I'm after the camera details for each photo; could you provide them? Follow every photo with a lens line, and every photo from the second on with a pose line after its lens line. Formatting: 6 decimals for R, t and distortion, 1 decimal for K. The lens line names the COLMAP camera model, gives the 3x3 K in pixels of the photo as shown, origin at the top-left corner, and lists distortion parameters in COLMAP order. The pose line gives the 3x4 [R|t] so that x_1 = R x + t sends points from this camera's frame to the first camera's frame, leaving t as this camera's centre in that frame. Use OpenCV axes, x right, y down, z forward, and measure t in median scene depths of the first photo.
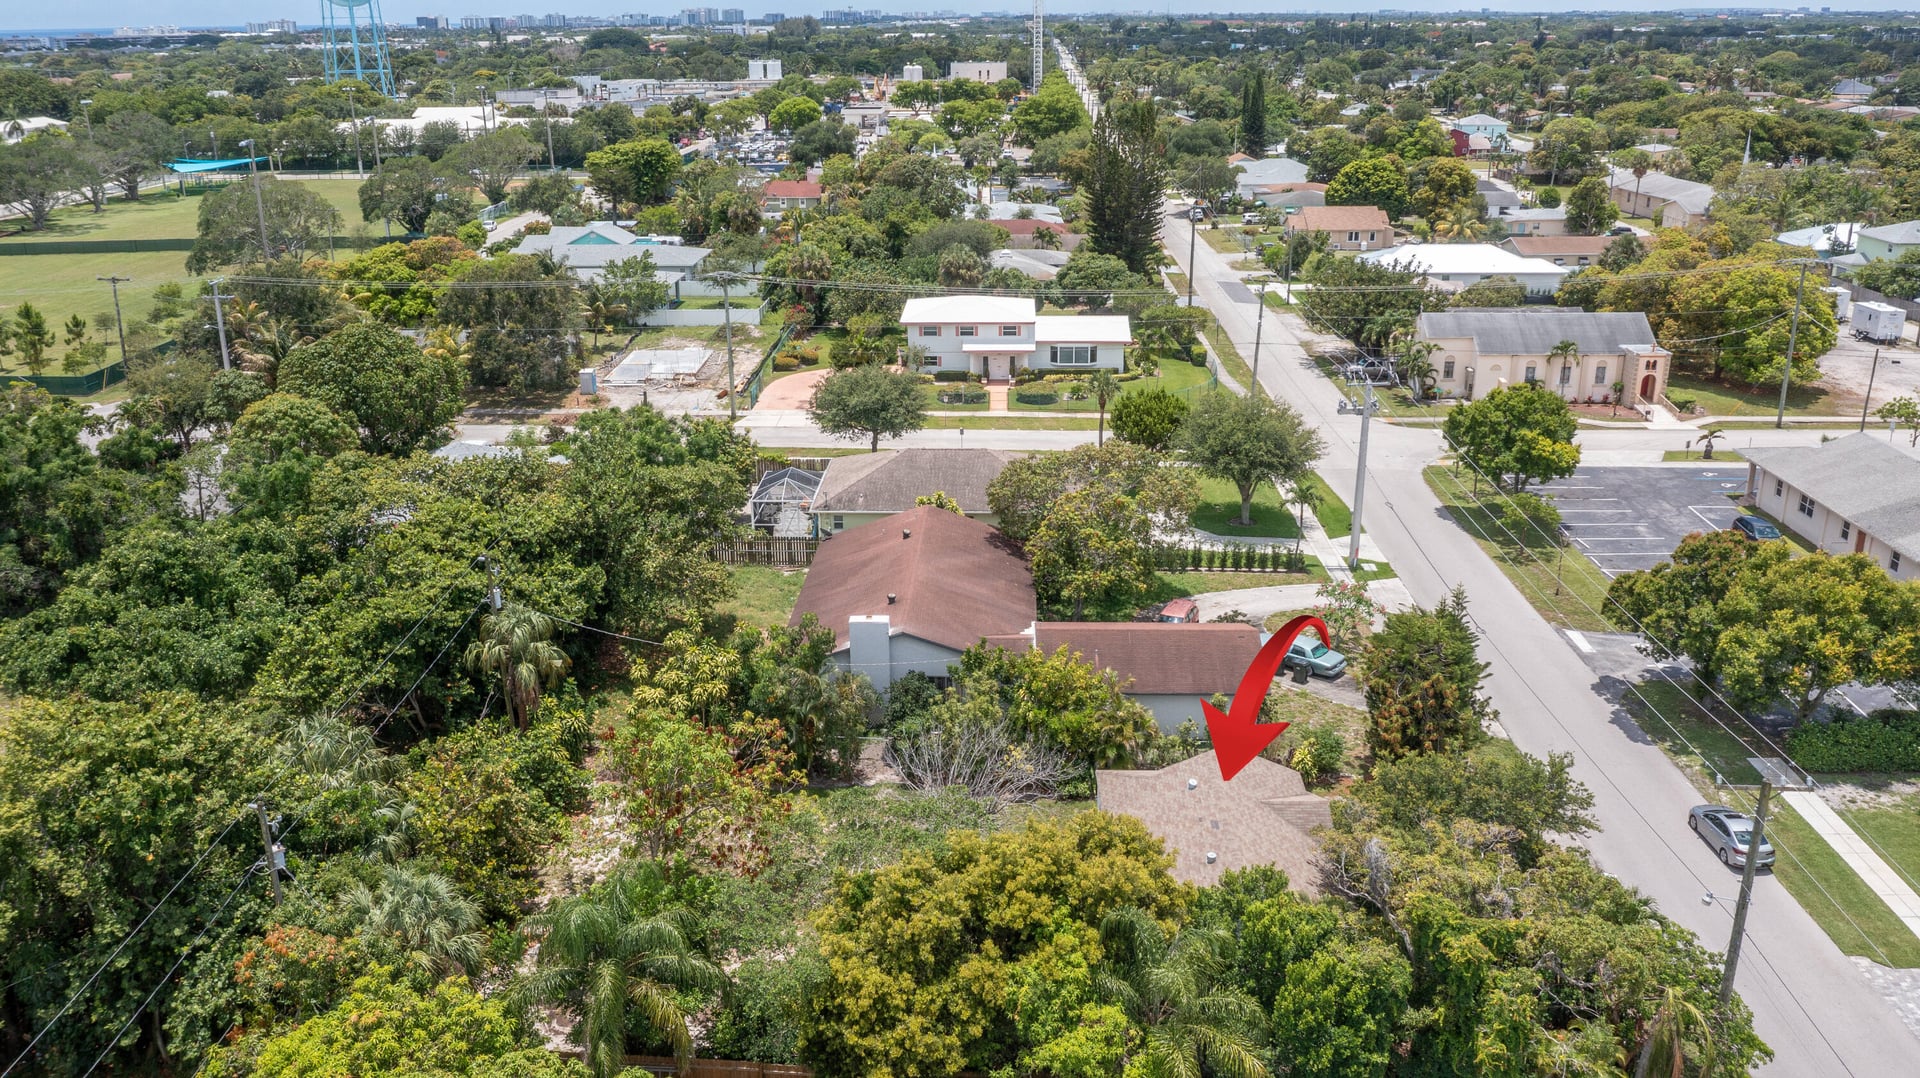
lens RADIAL K [[1503.1, 0, 960.0], [0, 1503.1, 539.0], [0, 0, 1]] dist [-0.030166, 0.015319]
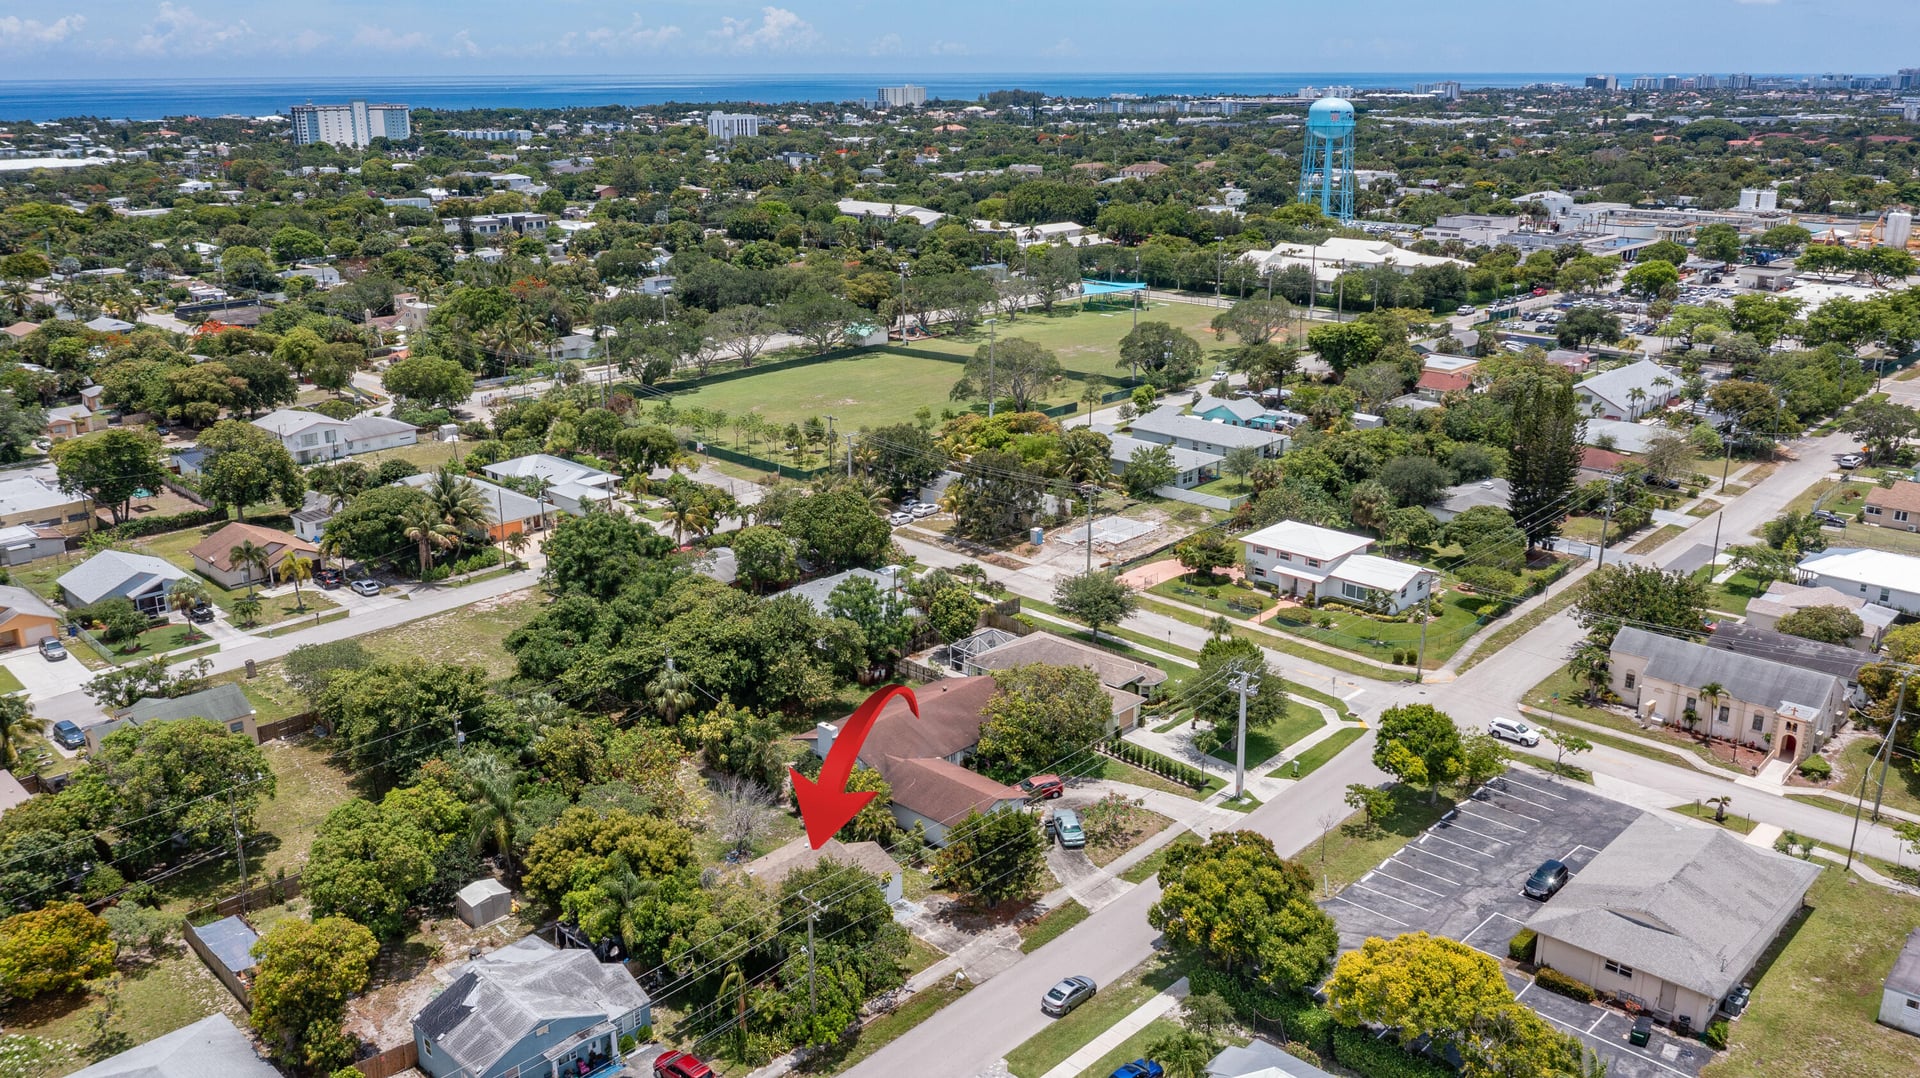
lens RADIAL K [[1503.1, 0, 960.0], [0, 1503.1, 539.0], [0, 0, 1]] dist [-0.030166, 0.015319]
pose [[0.745147, 0.203658, -0.635043, 1.166594], [-0.221829, 0.973699, 0.051976, -0.297562], [0.628926, 0.102142, 0.770726, -0.344218]]
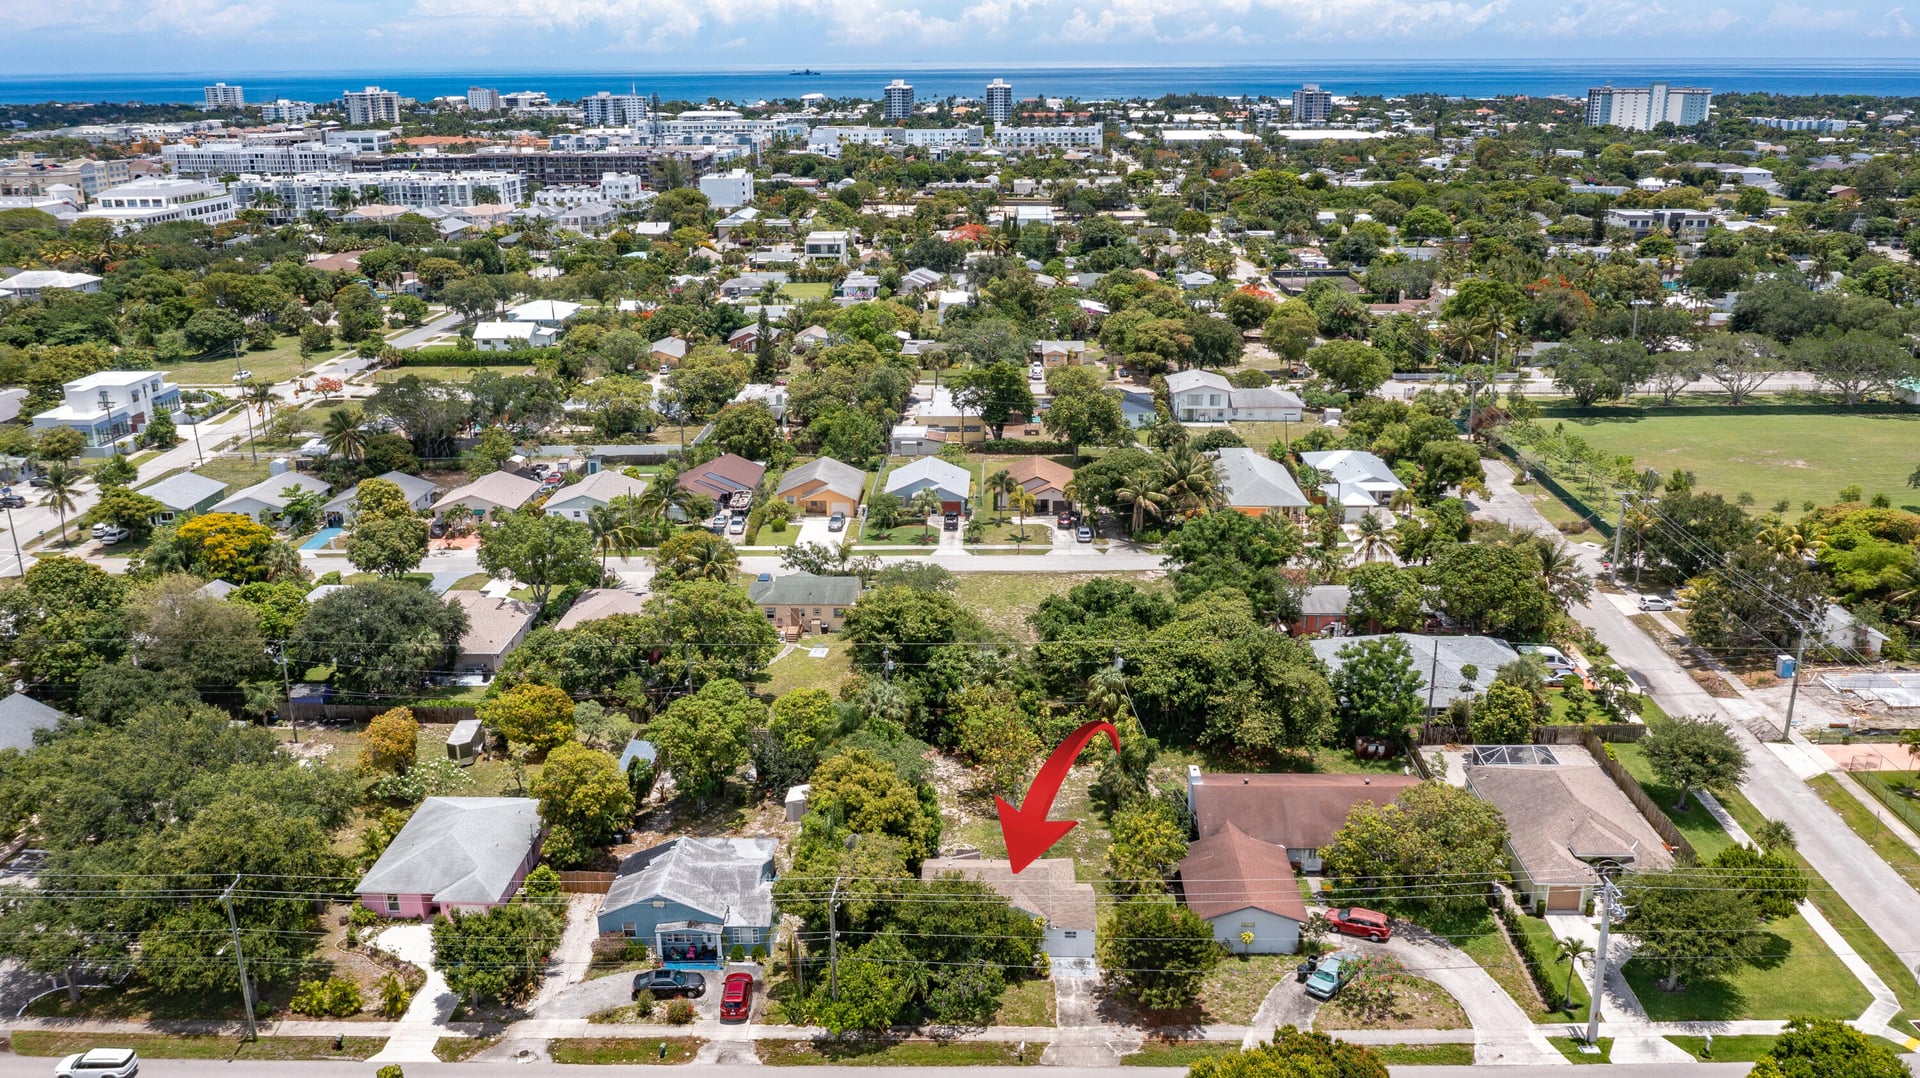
lens RADIAL K [[1503.1, 0, 960.0], [0, 1503.1, 539.0], [0, 0, 1]] dist [-0.030166, 0.015319]
pose [[0.003140, 0.311370, -0.950283, 1.465844], [-0.320820, 0.900369, 0.293955, -0.595030], [0.947135, 0.303946, 0.102721, 0.473571]]
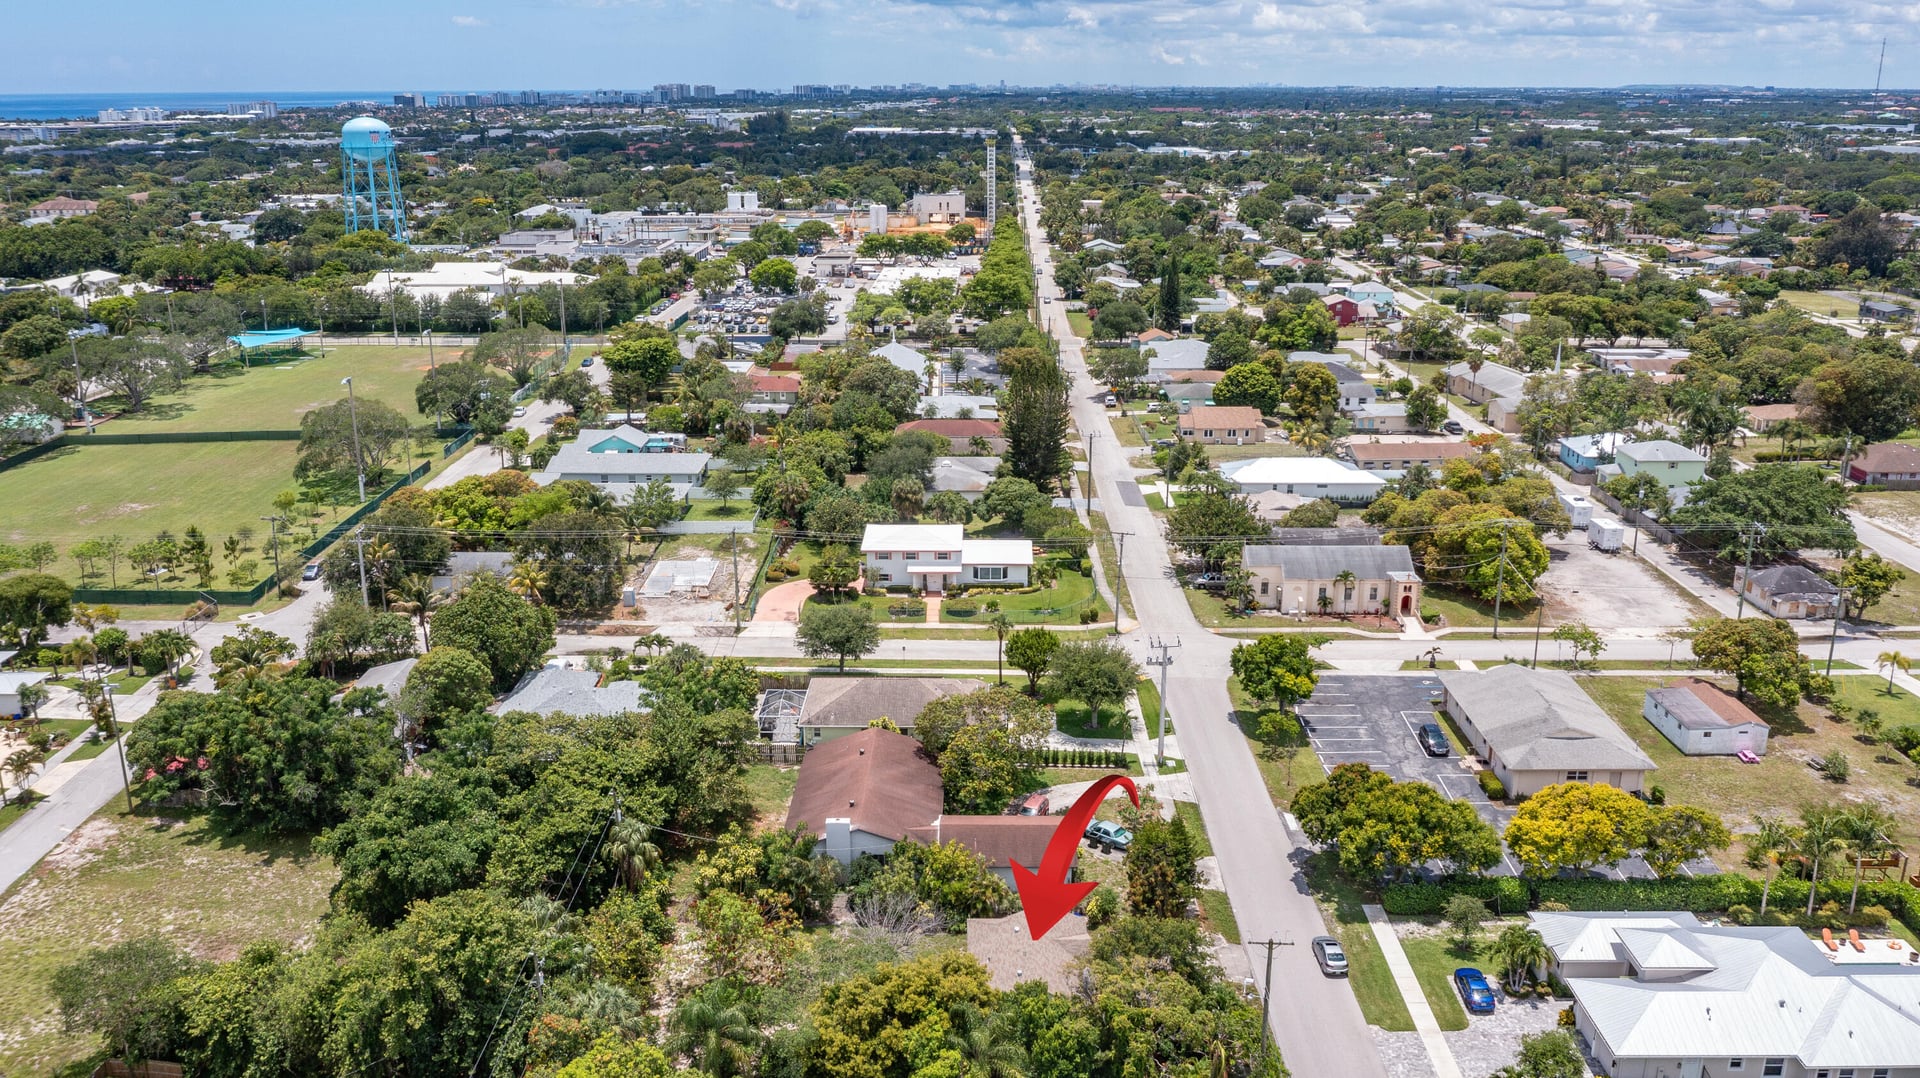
lens RADIAL K [[1503.1, 0, 960.0], [0, 1503.1, 539.0], [0, 0, 1]] dist [-0.030166, 0.015319]
pose [[0.999779, 0.000321, 0.021028, 0.038253], [0.000573, 0.999097, -0.042475, -0.181765], [-0.021023, 0.042477, 0.998876, -0.650636]]
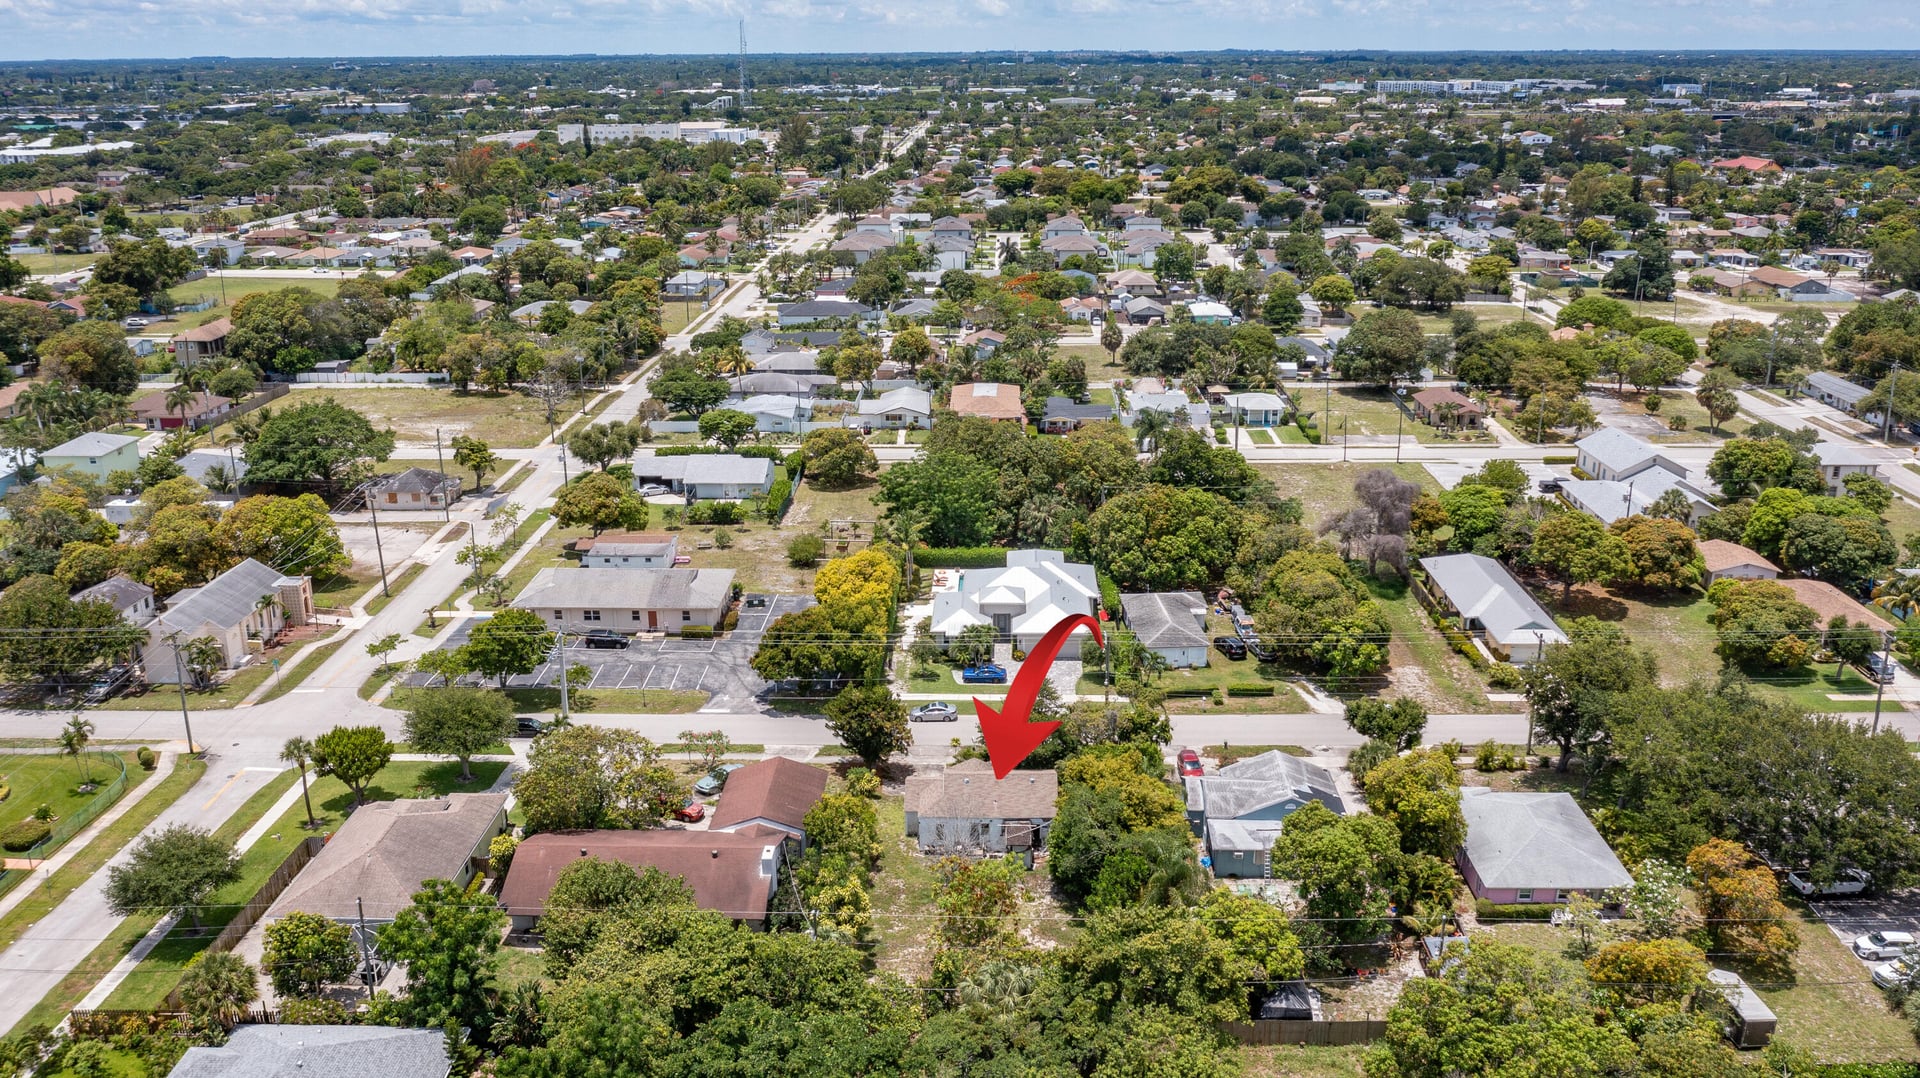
lens RADIAL K [[1503.1, 0, 960.0], [0, 1503.1, 539.0], [0, 0, 1]] dist [-0.030166, 0.015319]
pose [[-0.020070, -0.291027, 0.956504, -1.390299], [0.331299, 0.900710, 0.281003, -0.585896], [-0.943312, 0.322529, 0.078340, 0.590891]]
